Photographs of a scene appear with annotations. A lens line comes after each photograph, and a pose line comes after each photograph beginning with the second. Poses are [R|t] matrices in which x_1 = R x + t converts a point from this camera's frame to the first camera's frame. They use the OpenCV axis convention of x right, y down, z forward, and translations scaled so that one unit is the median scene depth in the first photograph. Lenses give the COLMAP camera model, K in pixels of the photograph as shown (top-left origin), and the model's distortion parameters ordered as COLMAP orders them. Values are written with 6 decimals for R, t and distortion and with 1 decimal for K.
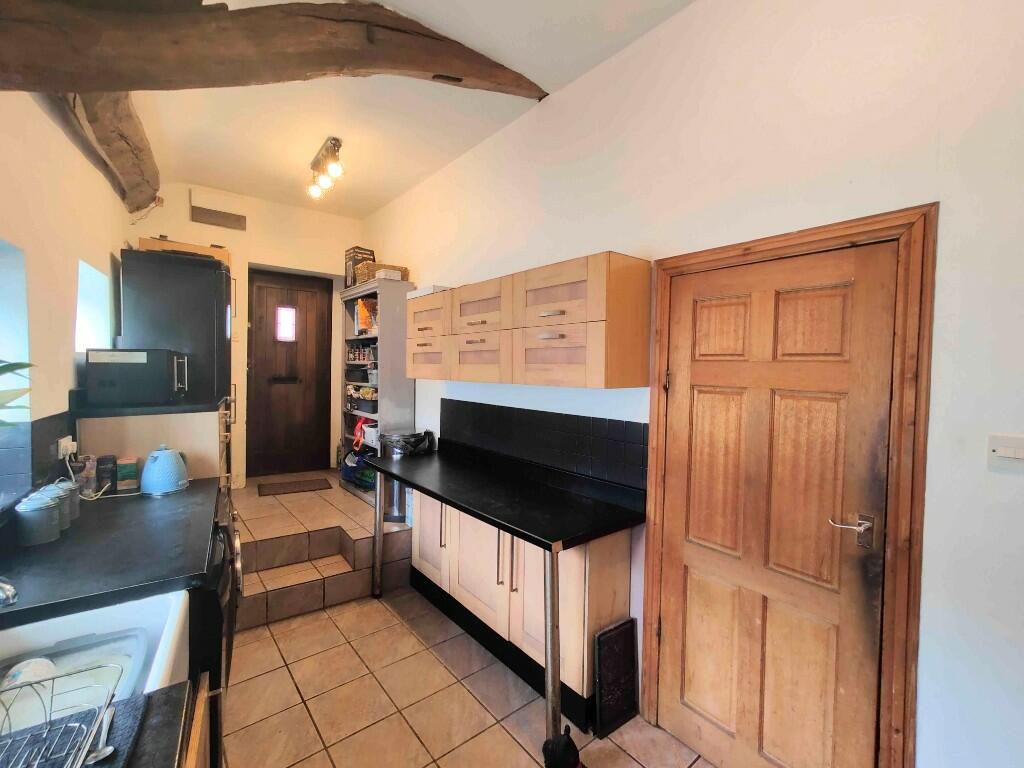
lens RADIAL K [[440.0, 0, 510.3], [0, 440.0, 377.4], [0, 0, 1]] dist [0.001409, 0.000185]
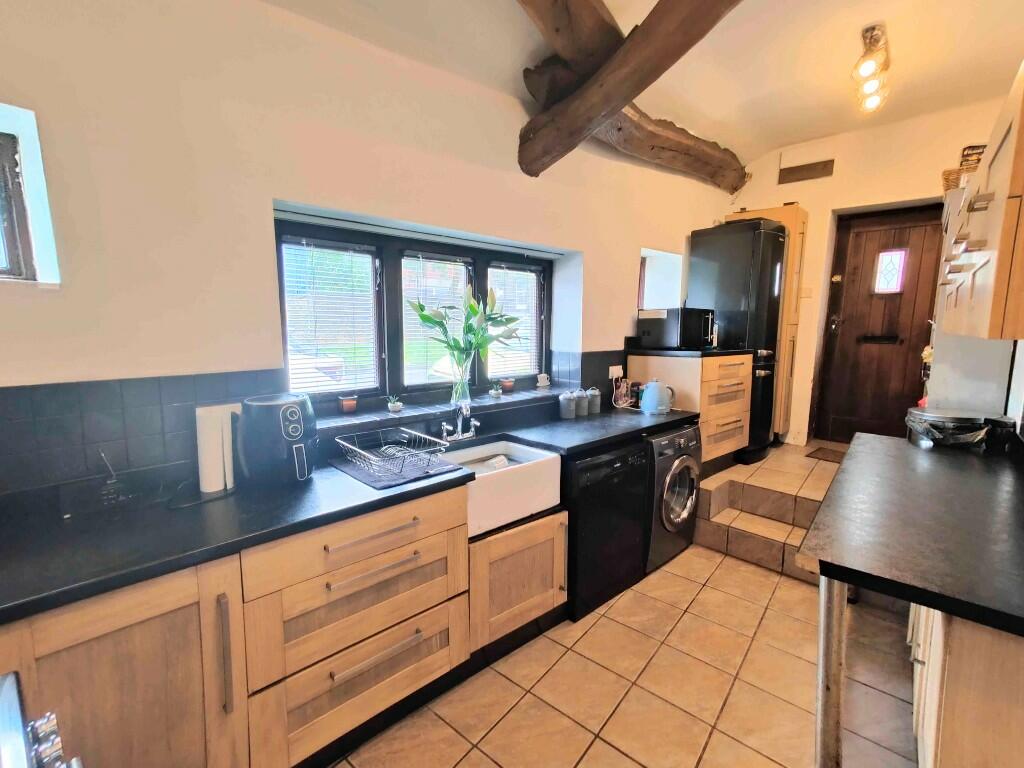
lens RADIAL K [[452.3, 0, 510.0], [0, 452.3, 380.5], [0, 0, 1]] dist [0.003037, 0.000033]
pose [[0.198563, 0.108920, -0.974017, 0.282123], [-0.026192, 0.994040, 0.105820, 0.015335], [0.979738, 0.004500, 0.200232, 0.170700]]
